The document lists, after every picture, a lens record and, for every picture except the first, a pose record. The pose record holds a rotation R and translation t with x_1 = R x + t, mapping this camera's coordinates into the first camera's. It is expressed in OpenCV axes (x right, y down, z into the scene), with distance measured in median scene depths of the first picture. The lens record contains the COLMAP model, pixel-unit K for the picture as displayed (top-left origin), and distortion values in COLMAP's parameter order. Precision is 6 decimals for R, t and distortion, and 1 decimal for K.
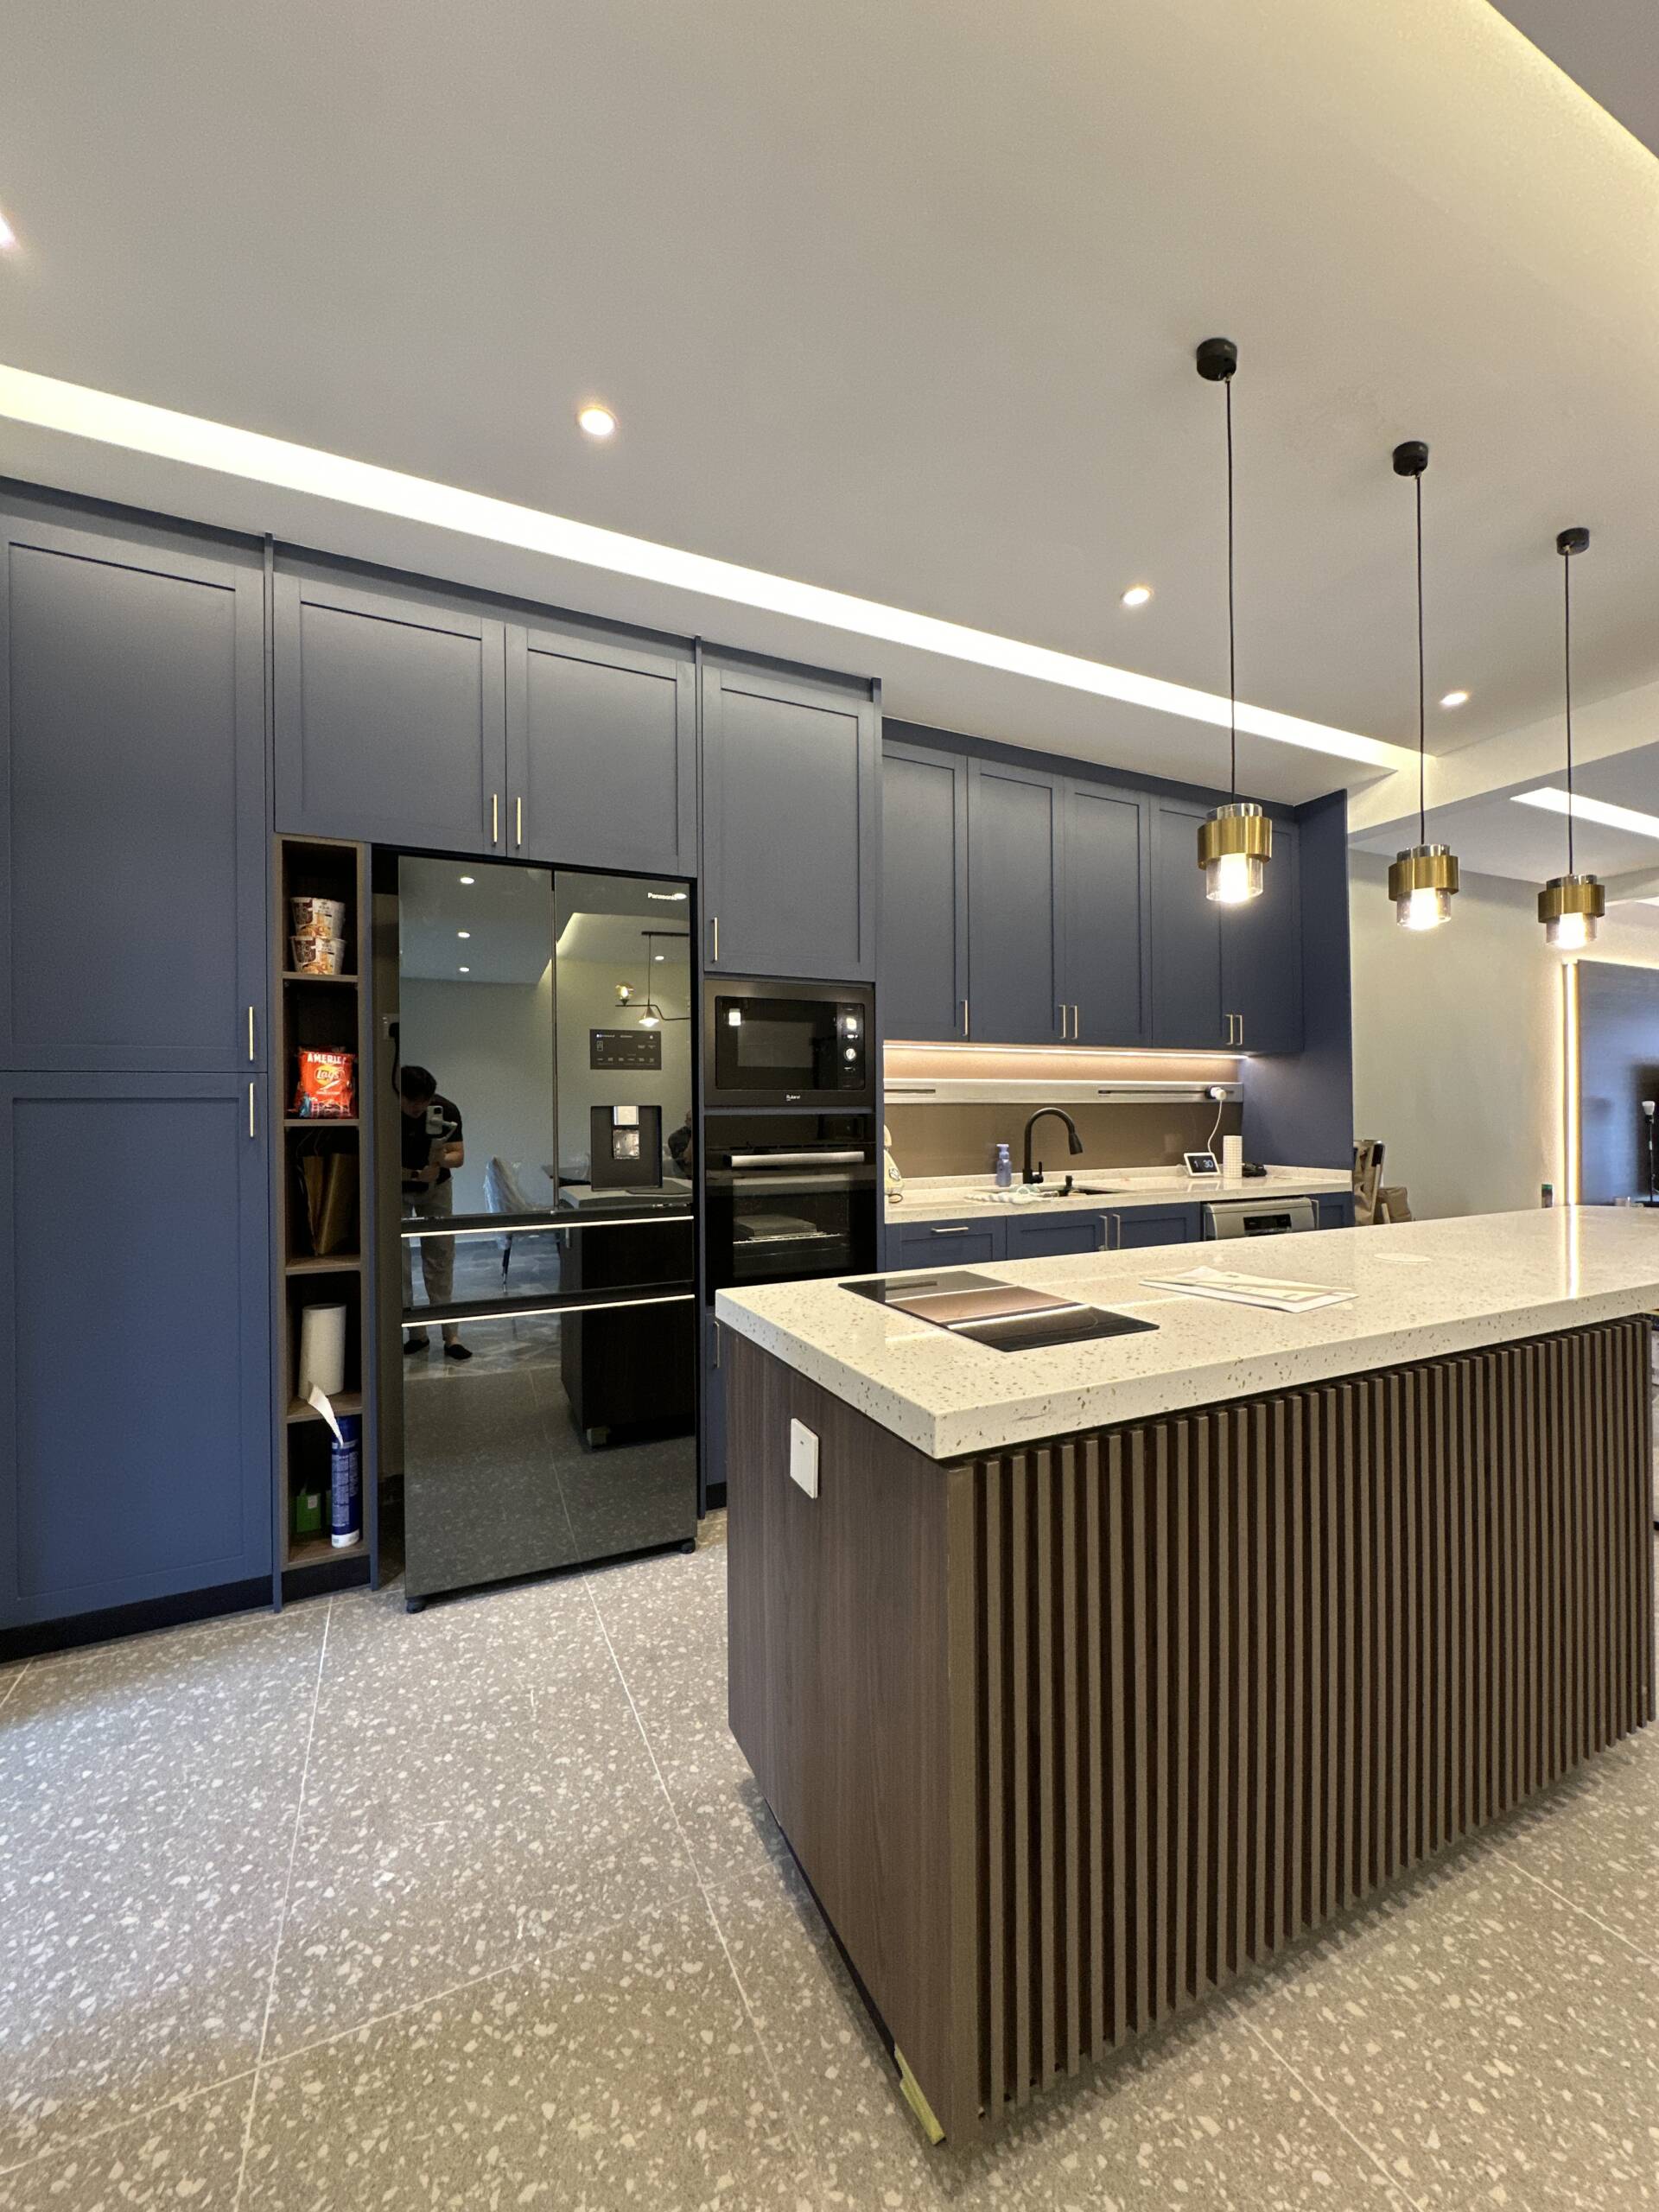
lens RADIAL K [[886.2, 0, 826.1], [0, 886.2, 1106.0], [0, 0, 1]] dist [-0.004217, 0.000035]
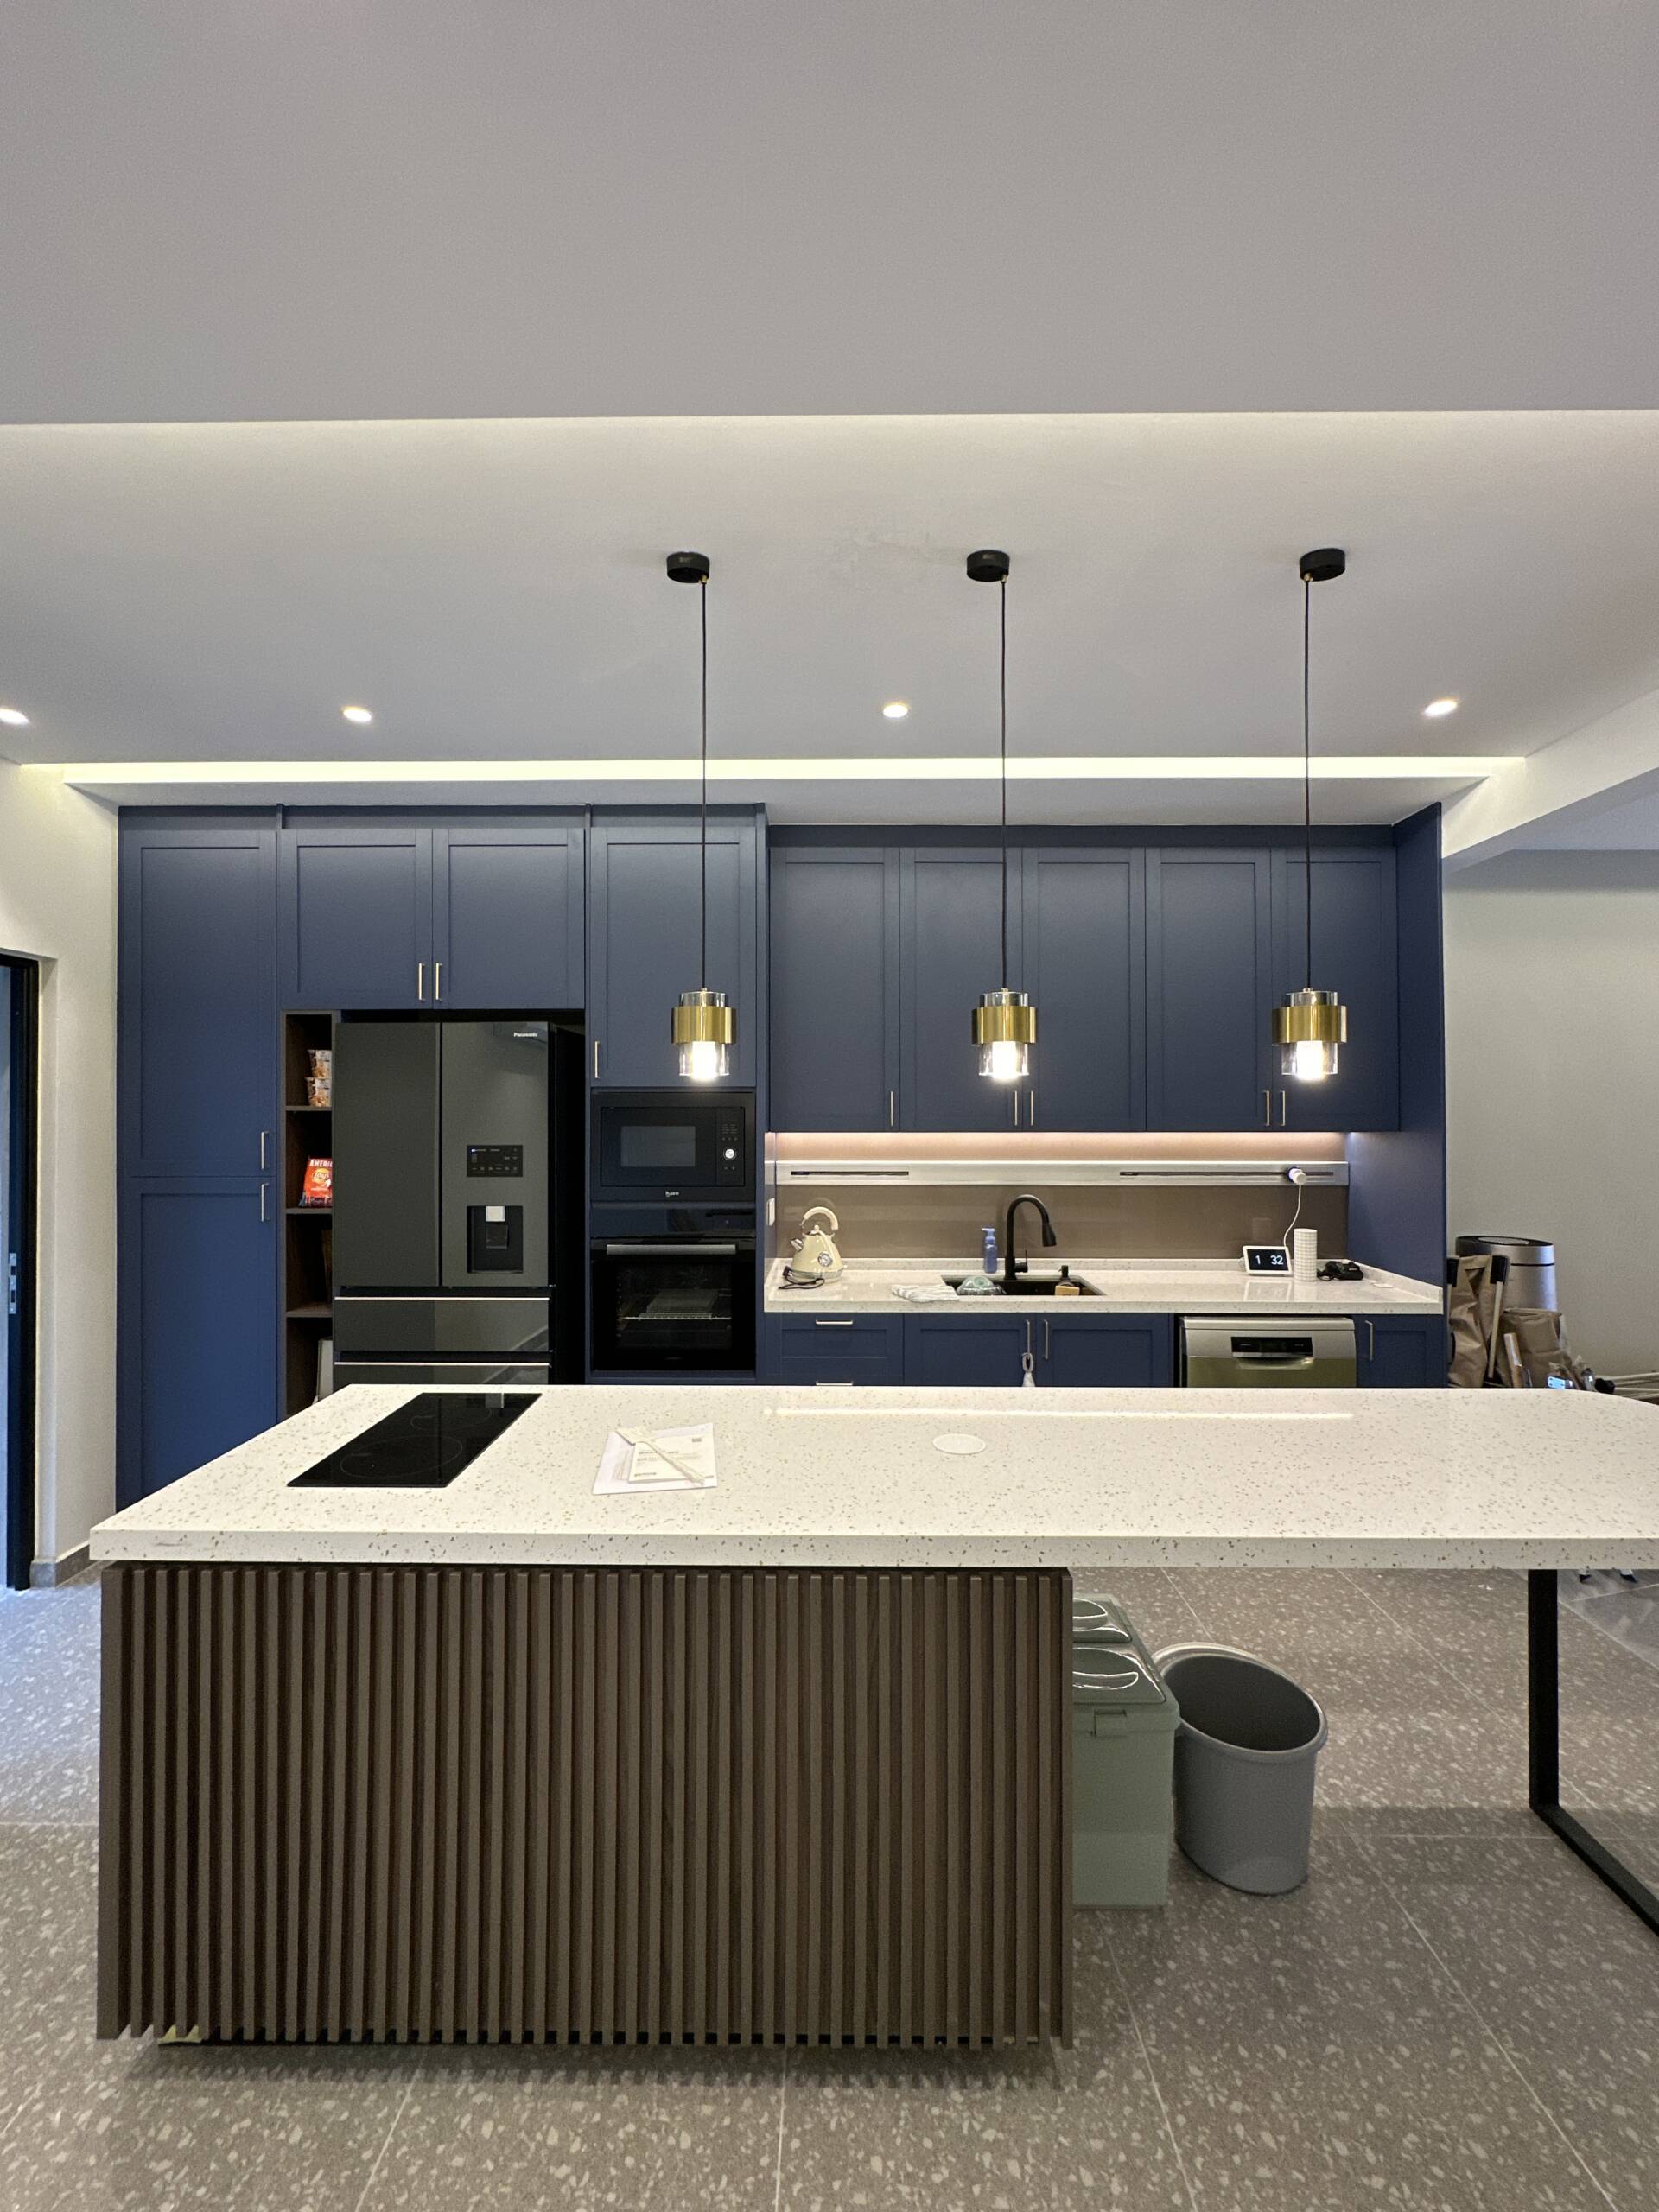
lens RADIAL K [[886.2, 0, 824.3], [0, 886.2, 1105.7], [0, 0, 1]] dist [-0.004217, 0.000035]
pose [[0.898271, 0.003133, -0.439432, 0.655530], [-0.003767, 0.999993, -0.000570, -0.126406], [0.439427, 0.002168, 0.898276, 0.077262]]
